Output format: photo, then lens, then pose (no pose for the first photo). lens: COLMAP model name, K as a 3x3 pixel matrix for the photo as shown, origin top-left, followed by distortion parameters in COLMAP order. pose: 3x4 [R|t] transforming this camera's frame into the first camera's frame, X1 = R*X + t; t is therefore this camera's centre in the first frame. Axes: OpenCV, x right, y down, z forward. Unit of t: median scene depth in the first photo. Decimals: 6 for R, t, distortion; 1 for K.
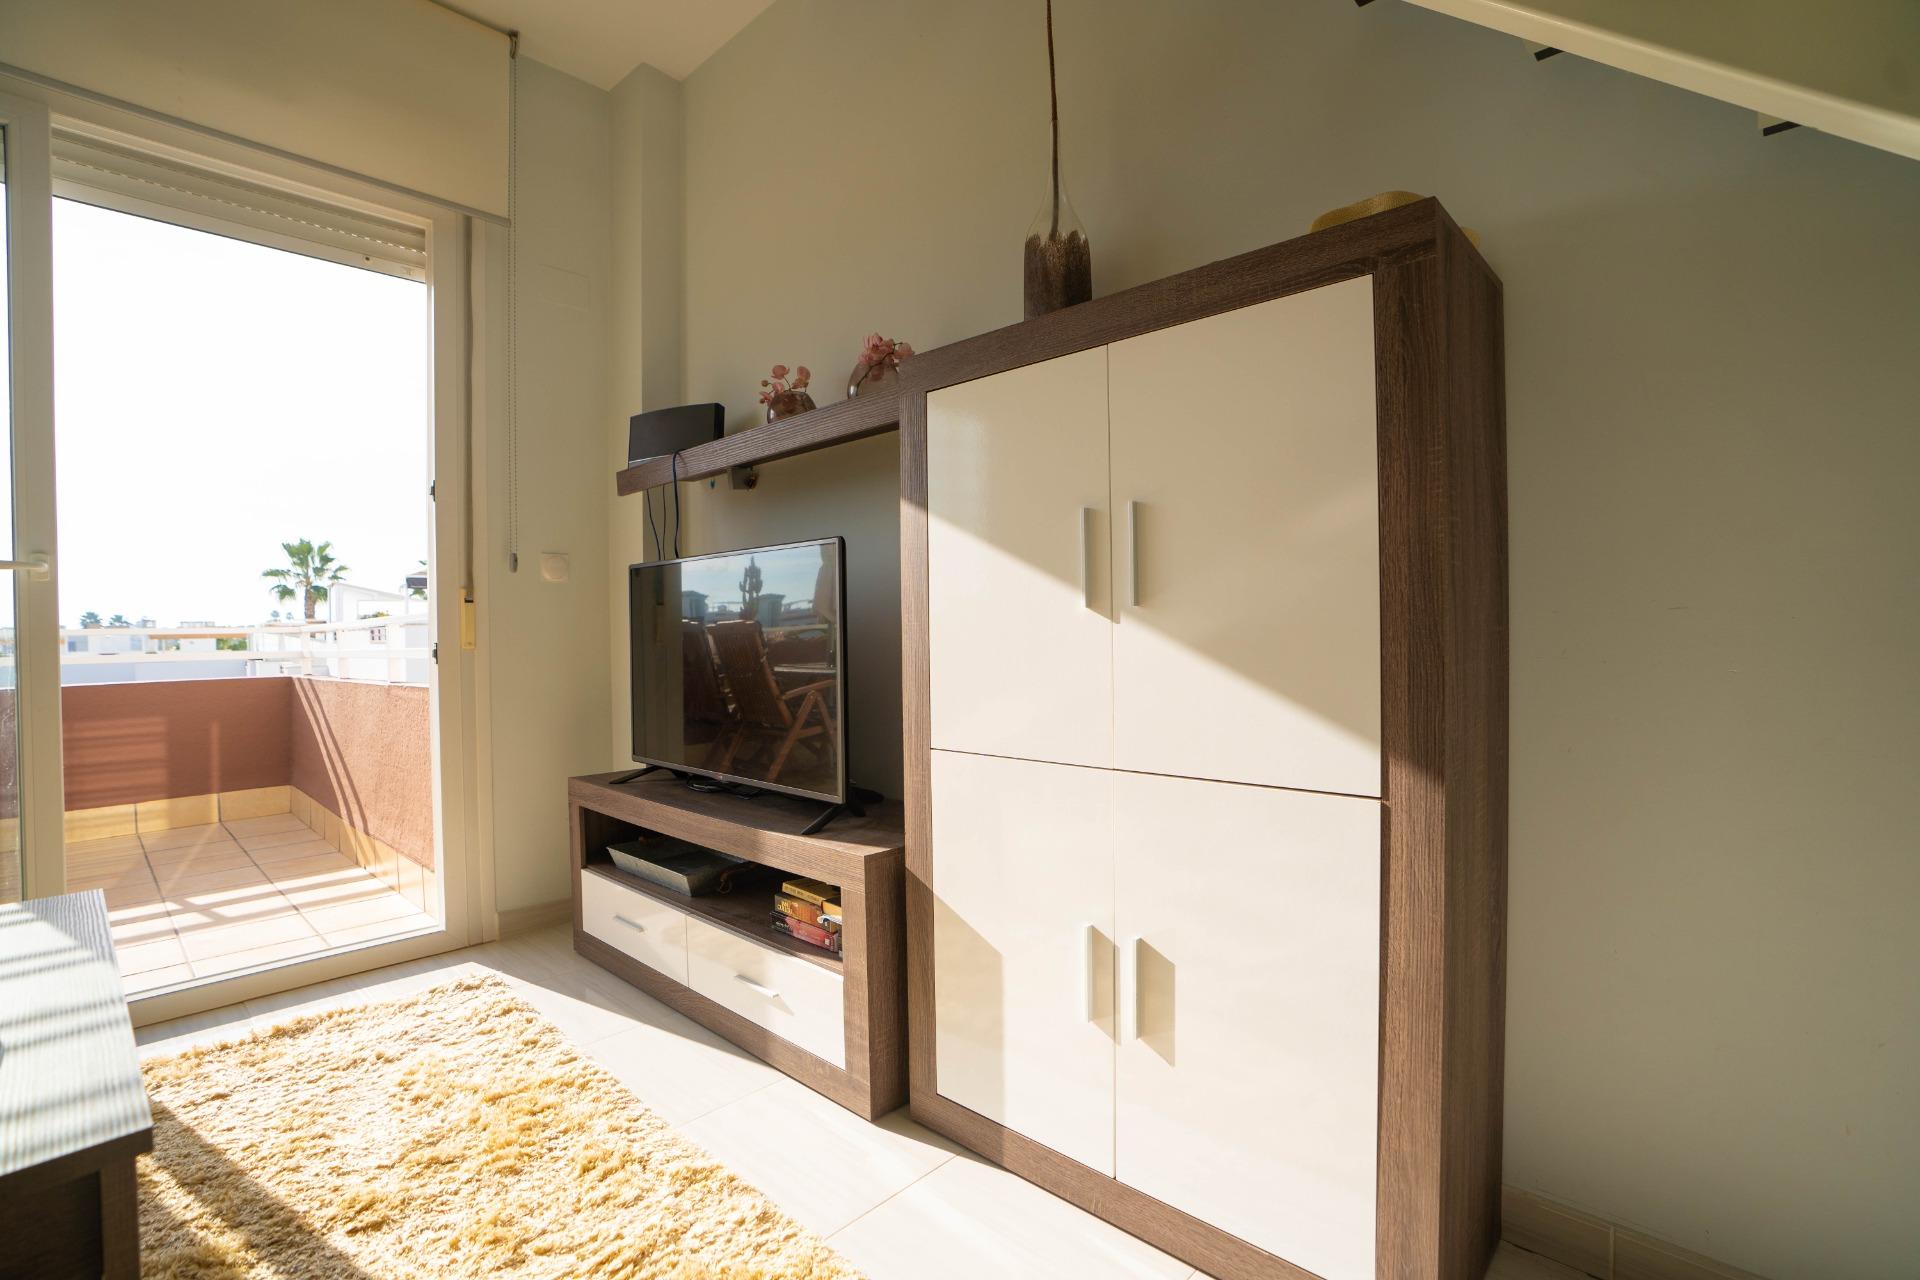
lens RADIAL K [[895.4, 0, 965.1], [0, 895.4, 631.3], [0, 0, 1]] dist [-0.069457, 0.025602]
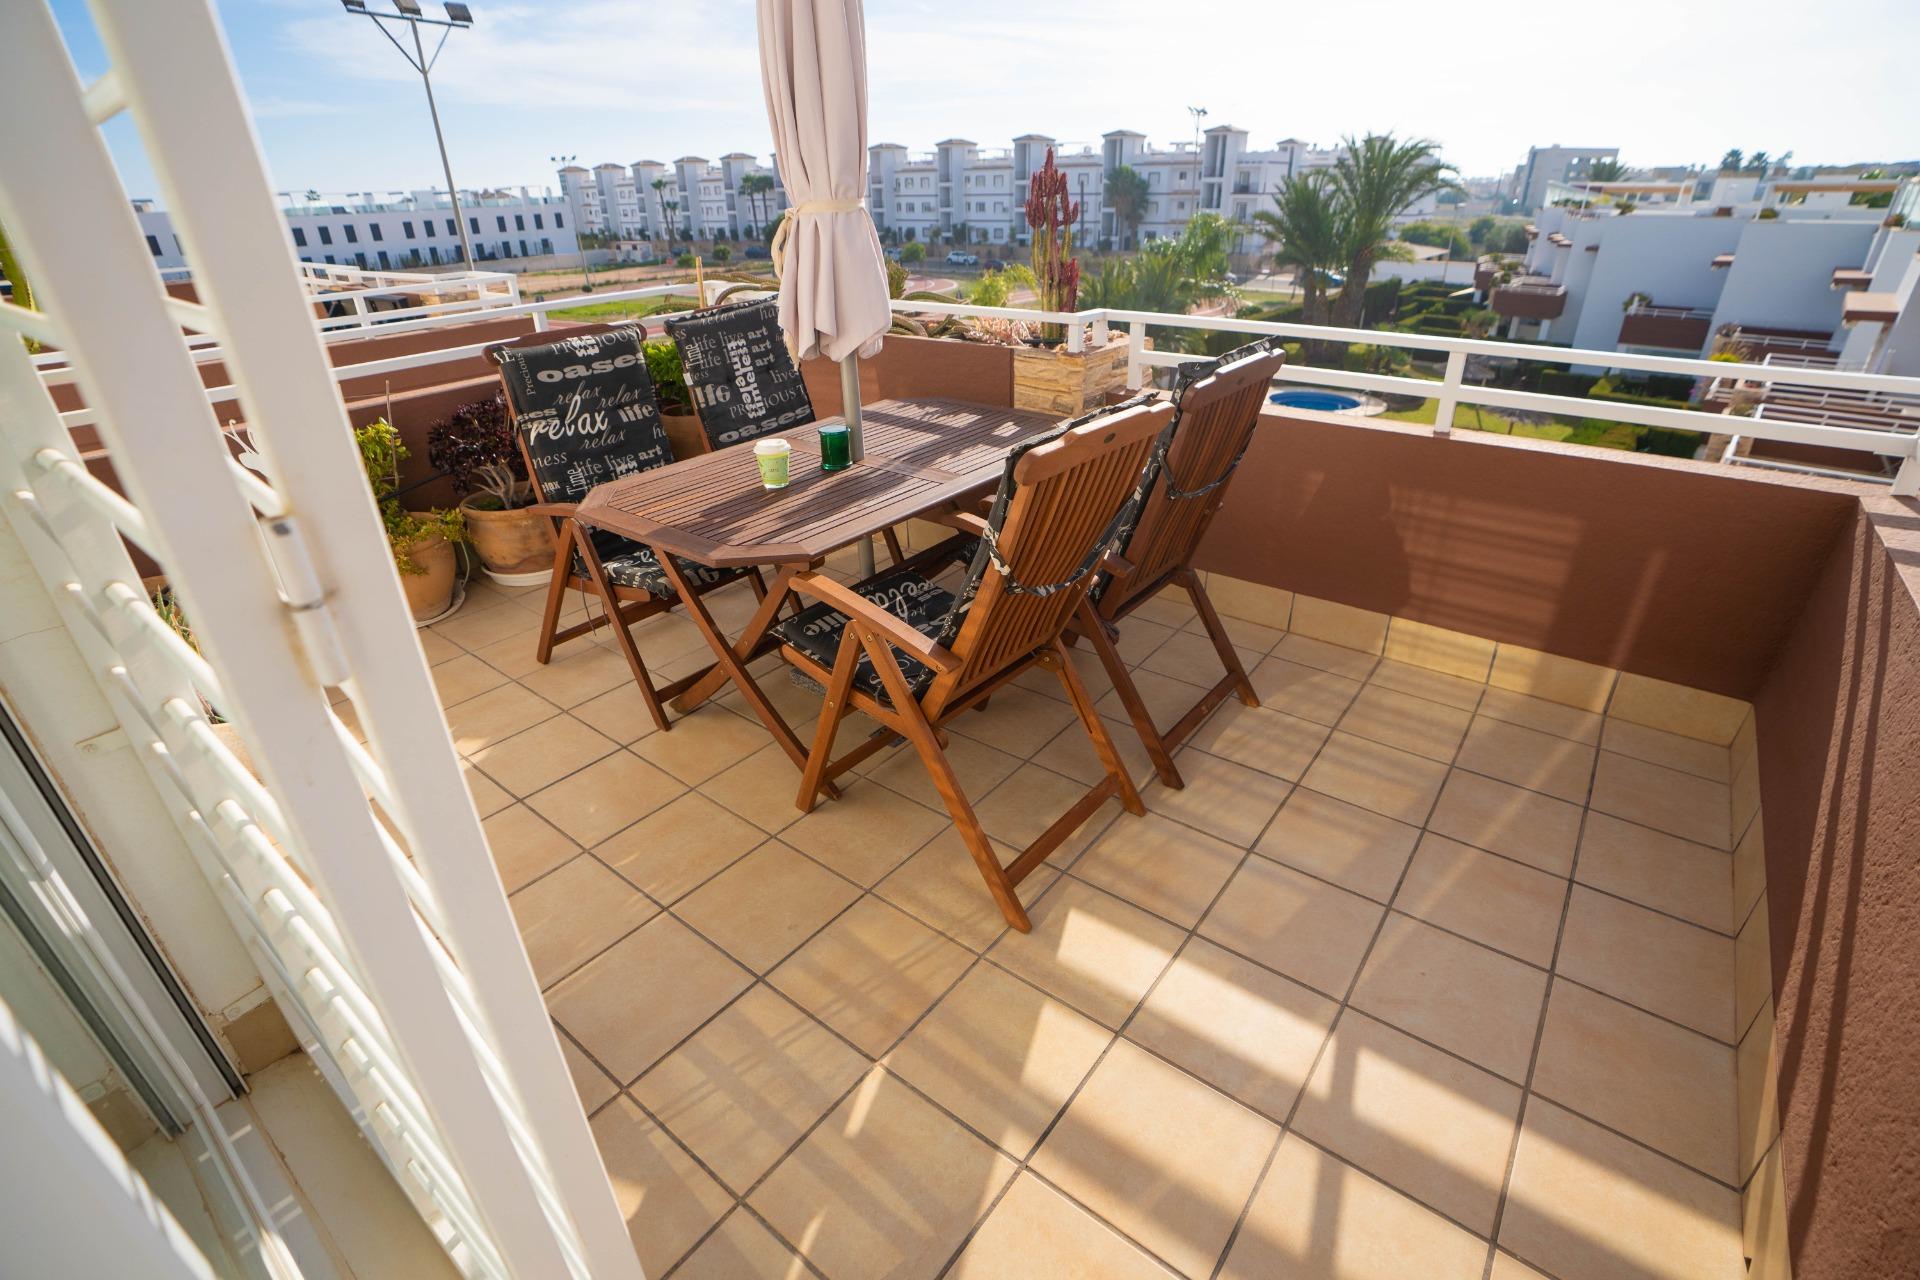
lens RADIAL K [[895.4, 0, 955.6], [0, 895.4, 638.1], [0, 0, 1]] dist [-0.069457, 0.025602]
pose [[0.102521, 0.468662, -0.877408, -0.431127], [0.012630, 0.881371, 0.472255, -0.101830], [0.994651, -0.059498, 0.084439, 0.529116]]
